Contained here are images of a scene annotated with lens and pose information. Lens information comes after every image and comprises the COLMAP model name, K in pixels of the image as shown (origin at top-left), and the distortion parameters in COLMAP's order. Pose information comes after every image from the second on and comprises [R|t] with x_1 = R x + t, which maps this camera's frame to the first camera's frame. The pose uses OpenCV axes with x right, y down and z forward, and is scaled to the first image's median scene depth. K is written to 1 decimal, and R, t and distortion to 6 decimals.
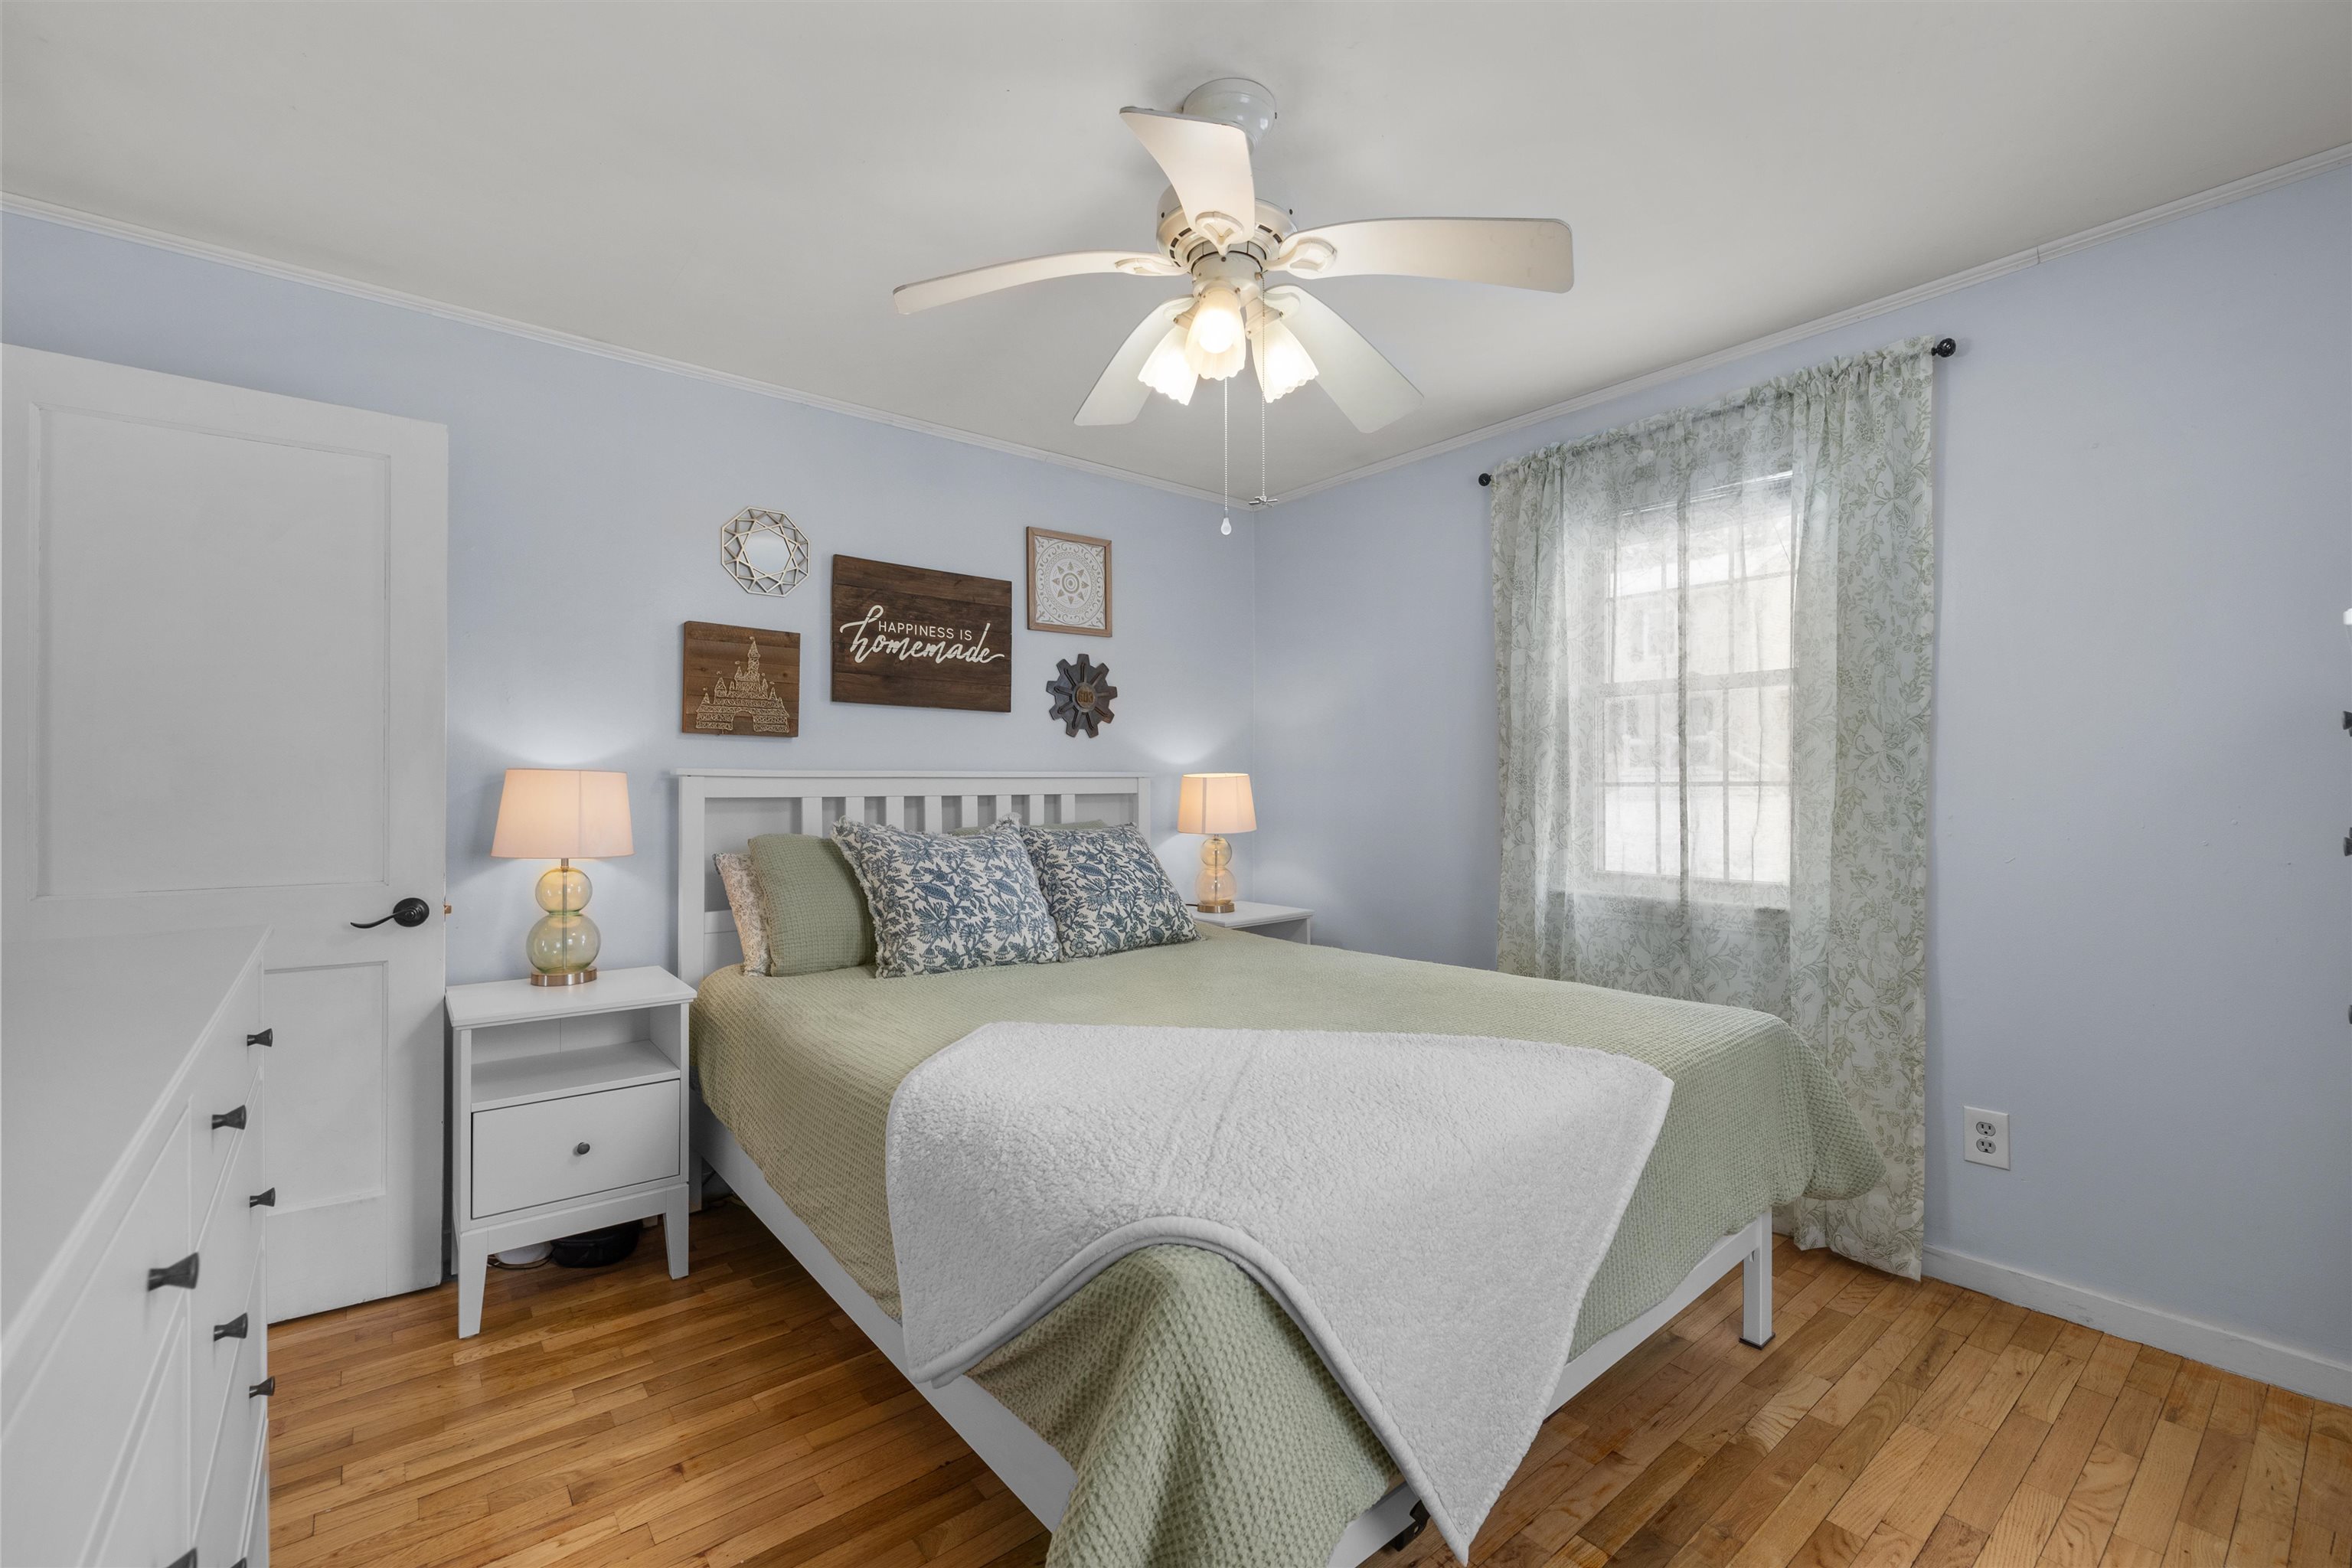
lens RADIAL K [[995.5, 0, 1161.9], [0, 995.5, 789.3], [0, 0, 1]] dist [-0.000086, -0.000186]
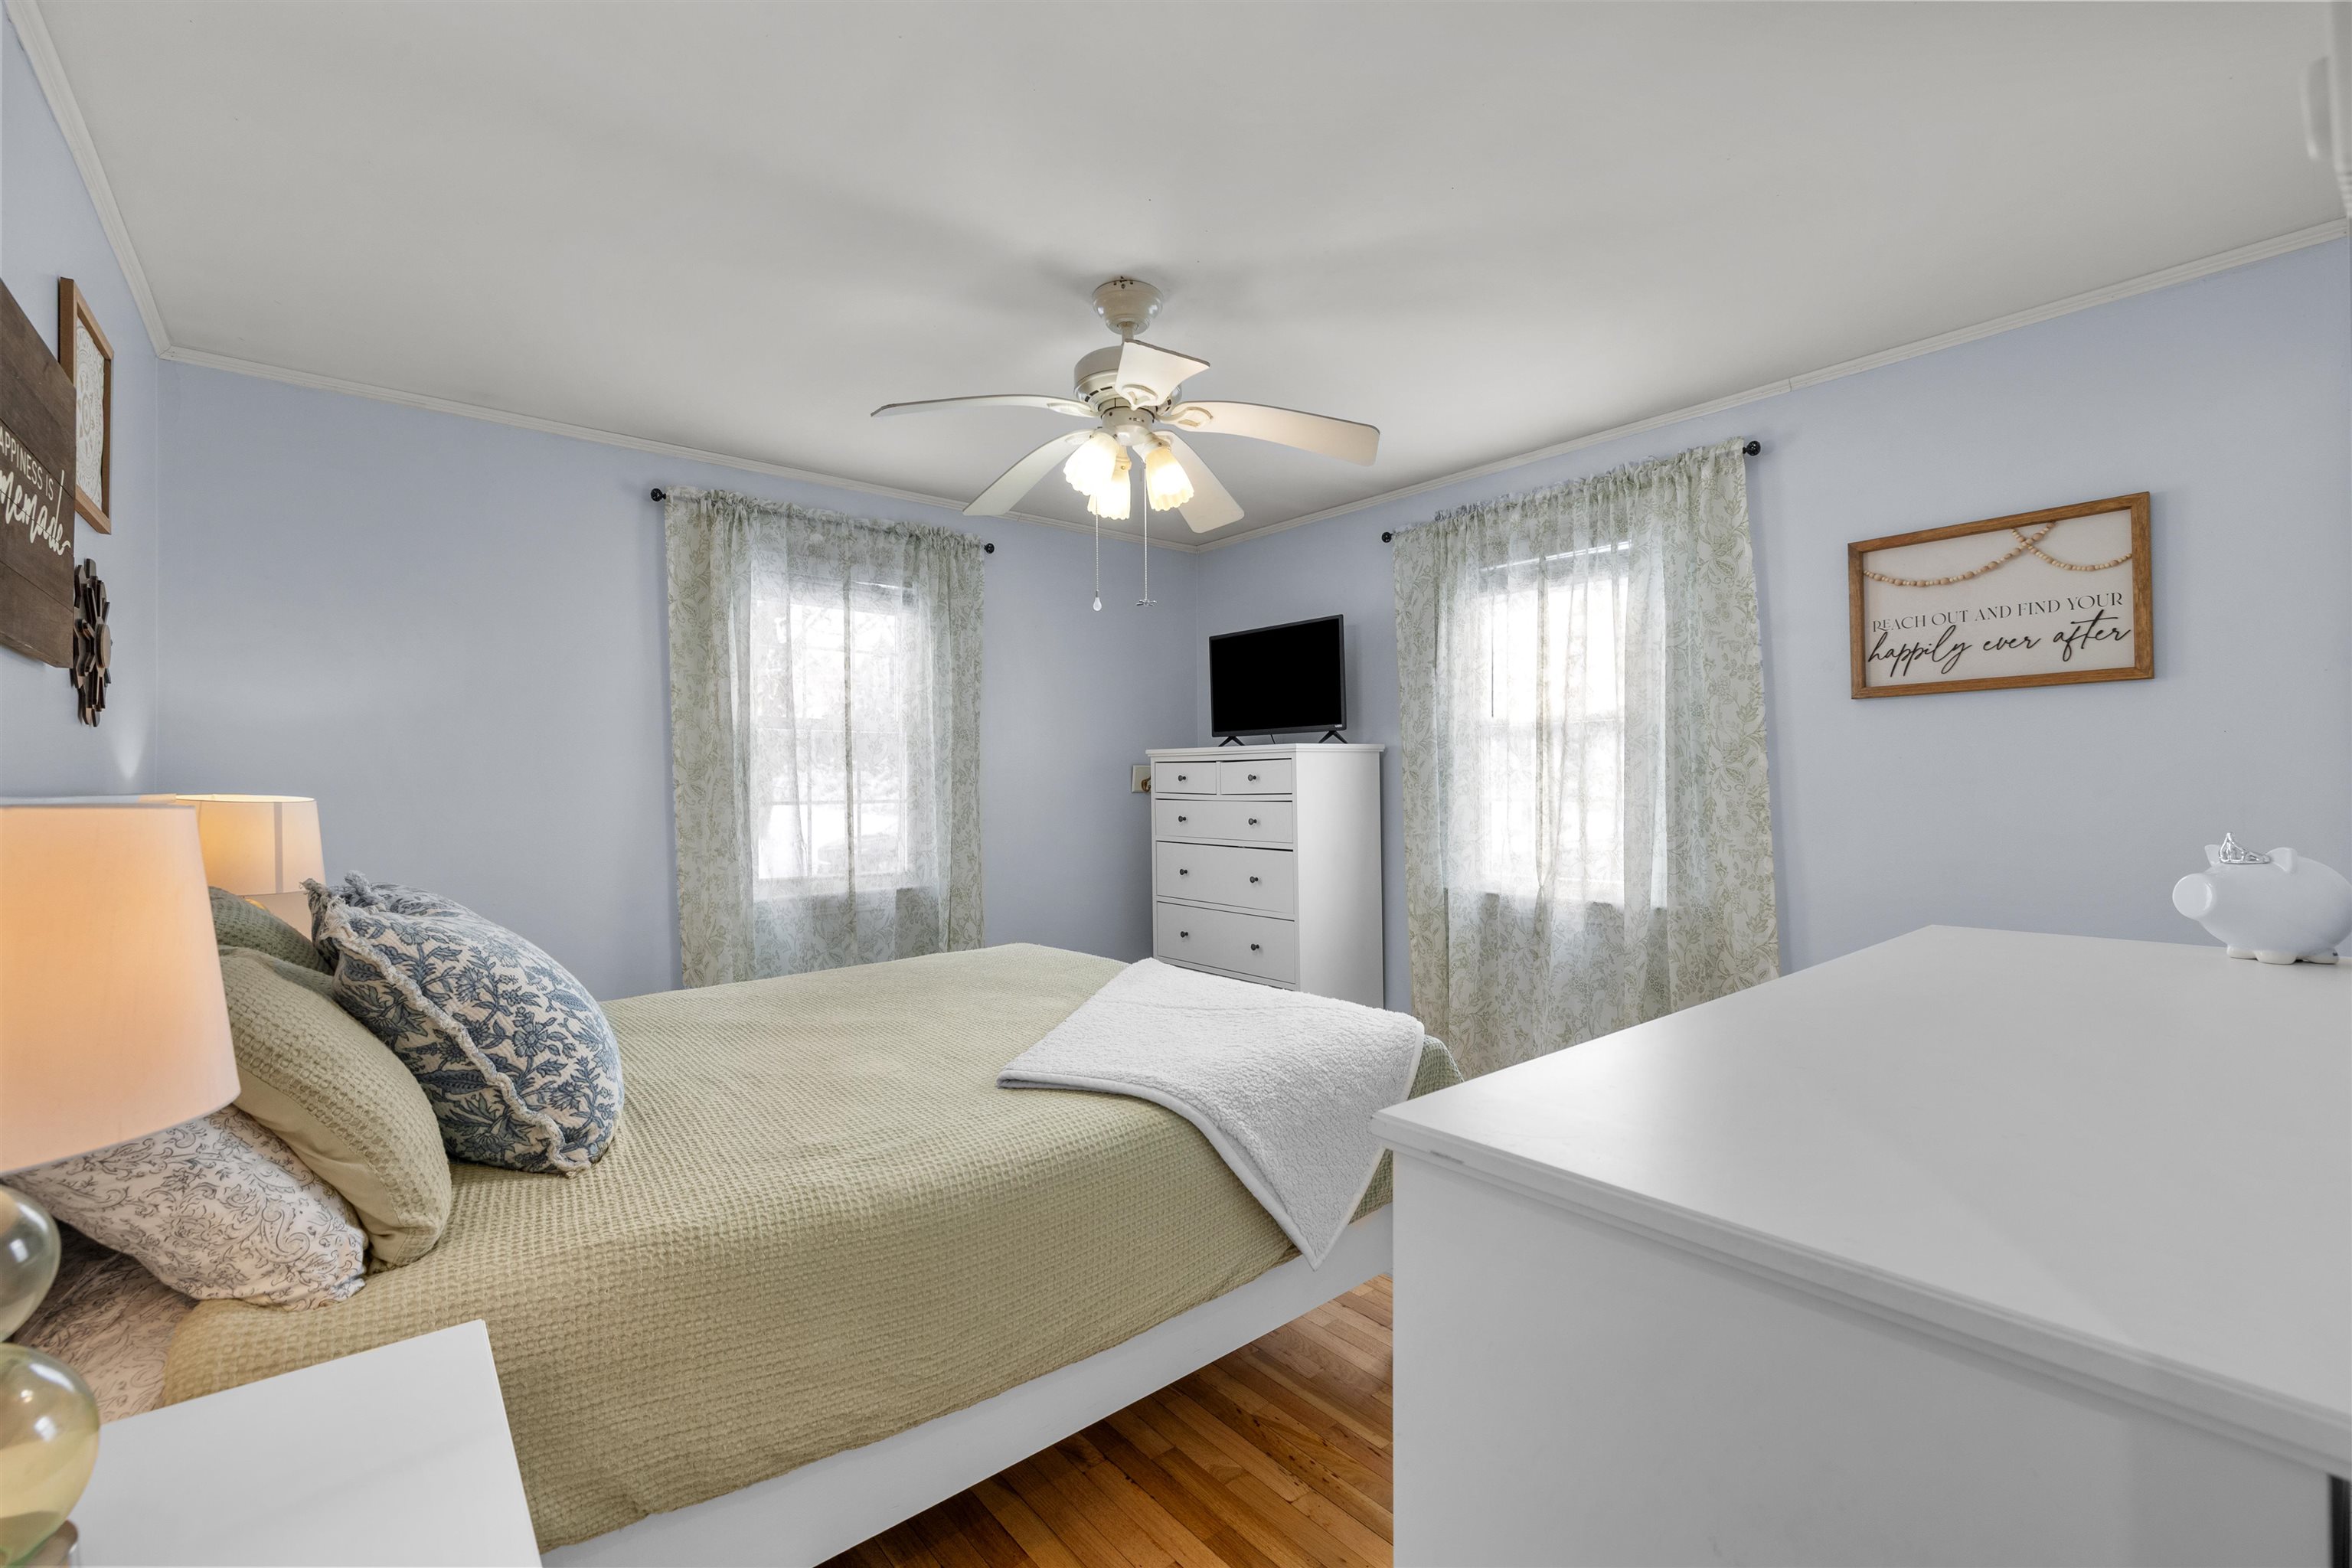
lens RADIAL K [[995.5, 0, 1161.9], [0, 995.5, 783.7], [0, 0, 1]] dist [-0.000086, -0.000186]
pose [[-0.026774, 0.005038, 0.999629, -0.786463], [0.010681, 0.999932, -0.004753, -0.019128], [-0.999584, 0.010550, -0.026826, 0.625936]]
